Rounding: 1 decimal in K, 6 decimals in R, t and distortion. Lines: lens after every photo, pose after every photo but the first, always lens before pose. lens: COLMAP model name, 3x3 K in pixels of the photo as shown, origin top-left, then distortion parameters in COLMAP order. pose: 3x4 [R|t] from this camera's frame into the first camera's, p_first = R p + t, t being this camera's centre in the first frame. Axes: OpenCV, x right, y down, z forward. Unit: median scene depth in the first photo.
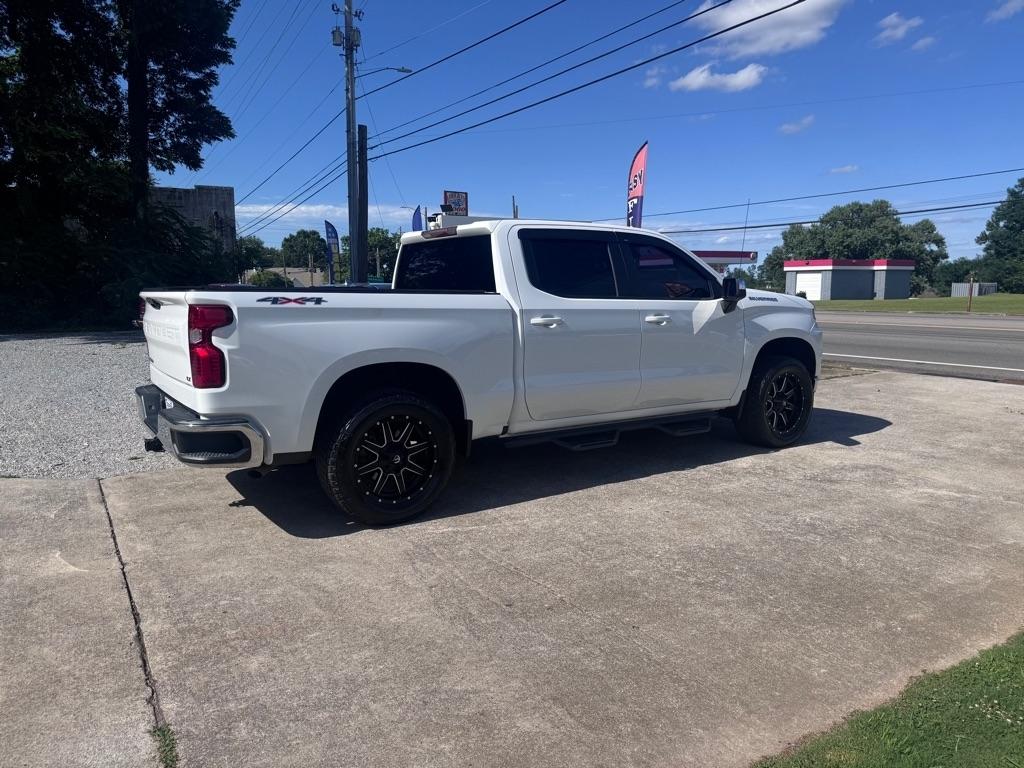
lens RADIAL K [[721.2, 0, 514.1], [0, 721.2, 377.7], [0, 0, 1]] dist [0.049703, -0.067338]
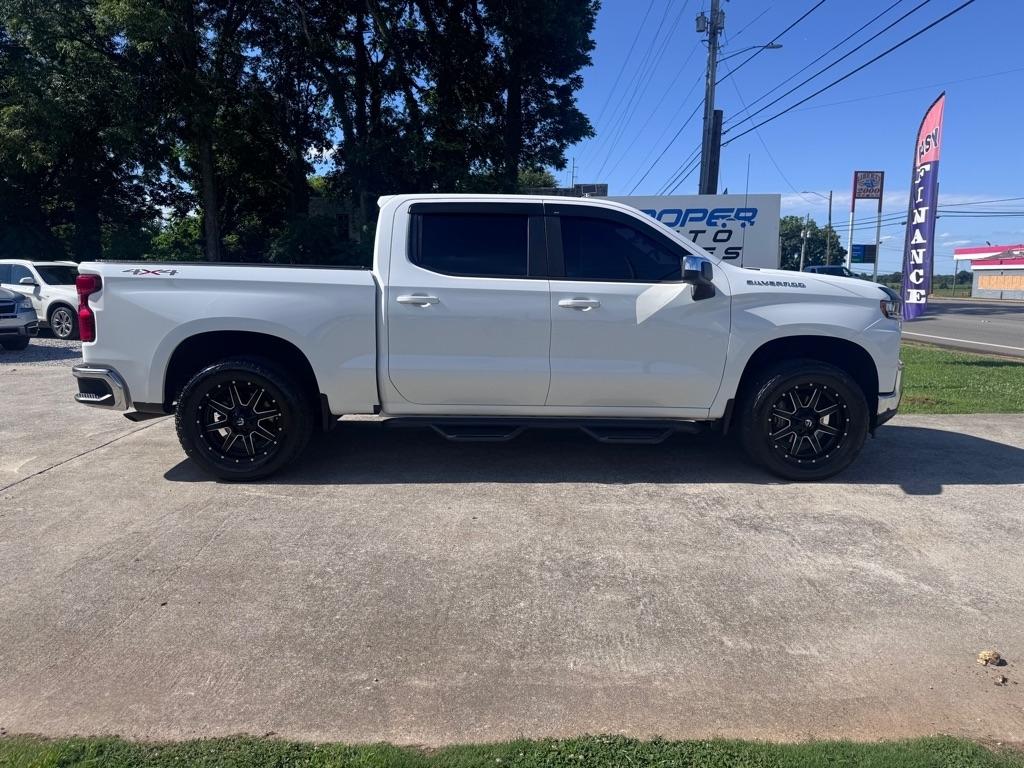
lens RADIAL K [[721.2, 0, 516.4], [0, 721.2, 375.9], [0, 0, 1]] dist [0.049703, -0.067338]
pose [[0.848193, 0.081312, -0.523410, 0.607931], [-0.077203, 0.996573, 0.029709, -0.015395], [0.524031, 0.015210, 0.851563, 0.237539]]
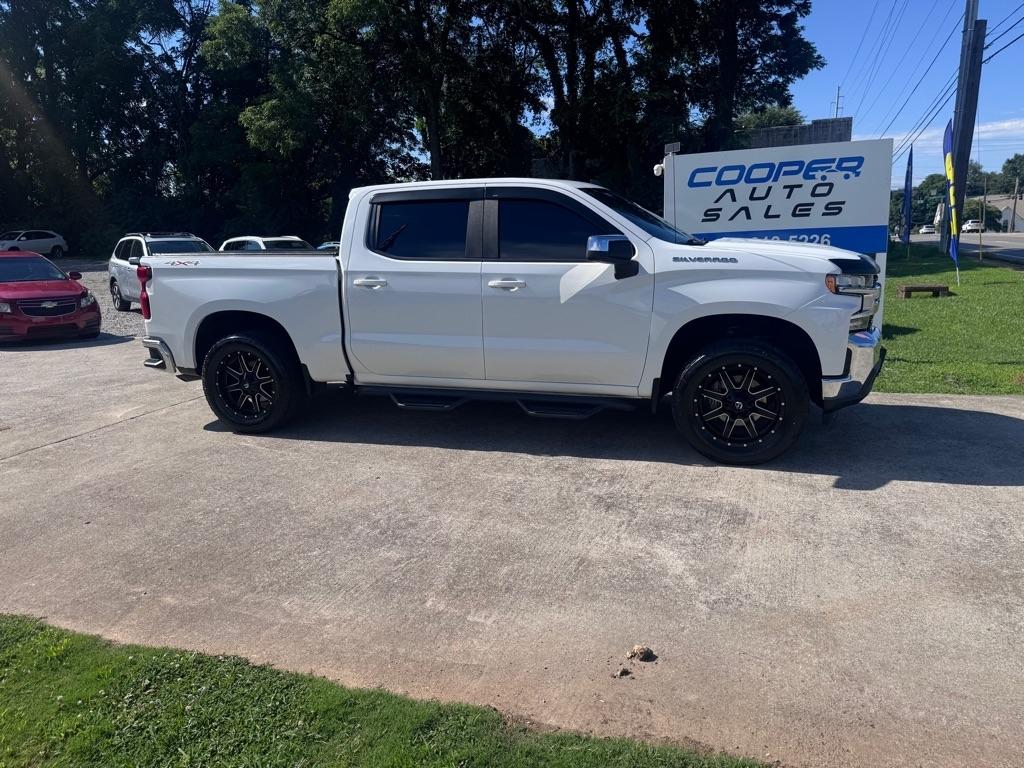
lens RADIAL K [[721.2, 0, 516.3], [0, 721.2, 383.3], [0, 0, 1]] dist [0.049703, -0.067338]
pose [[0.620239, 0.143515, -0.771173, 0.945031], [-0.069451, 0.989307, 0.128252, -0.076324], [0.781333, -0.025988, 0.623574, 0.455109]]
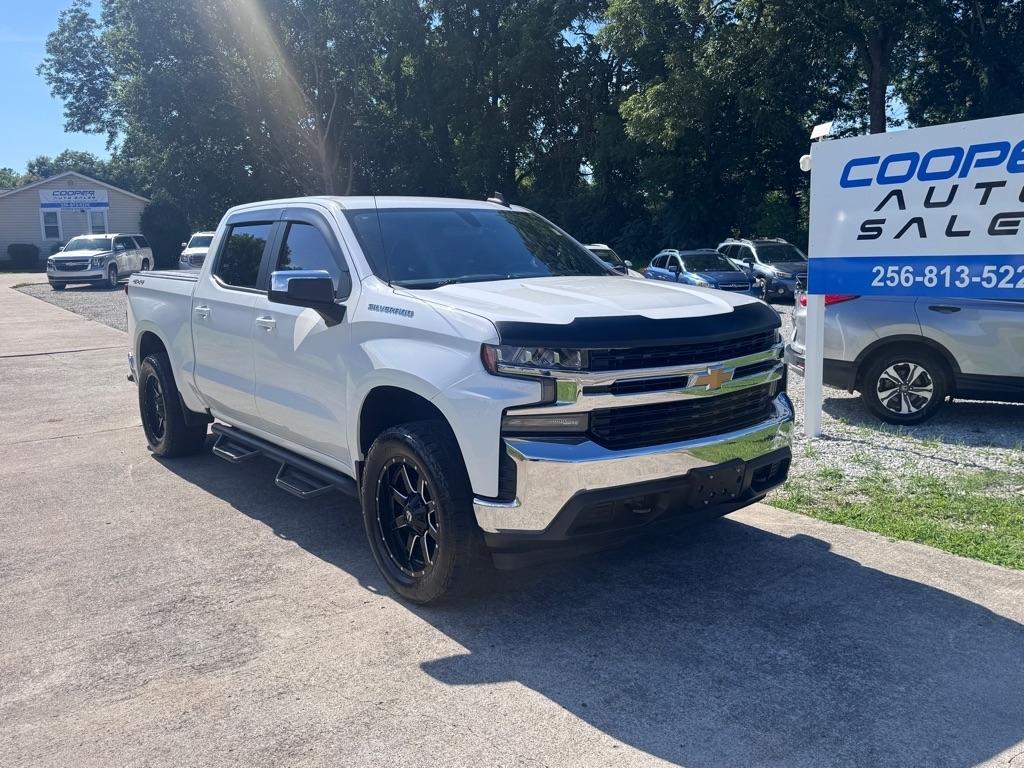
lens RADIAL K [[876.5, 0, 513.3], [0, 876.5, 383.4], [0, 0, 1]] dist [0.029083, -0.047648]
pose [[0.069959, 0.156623, -0.985178, 1.162571], [-0.104473, 0.983317, 0.148908, -0.187855], [0.992064, 0.092507, 0.085155, 1.216540]]
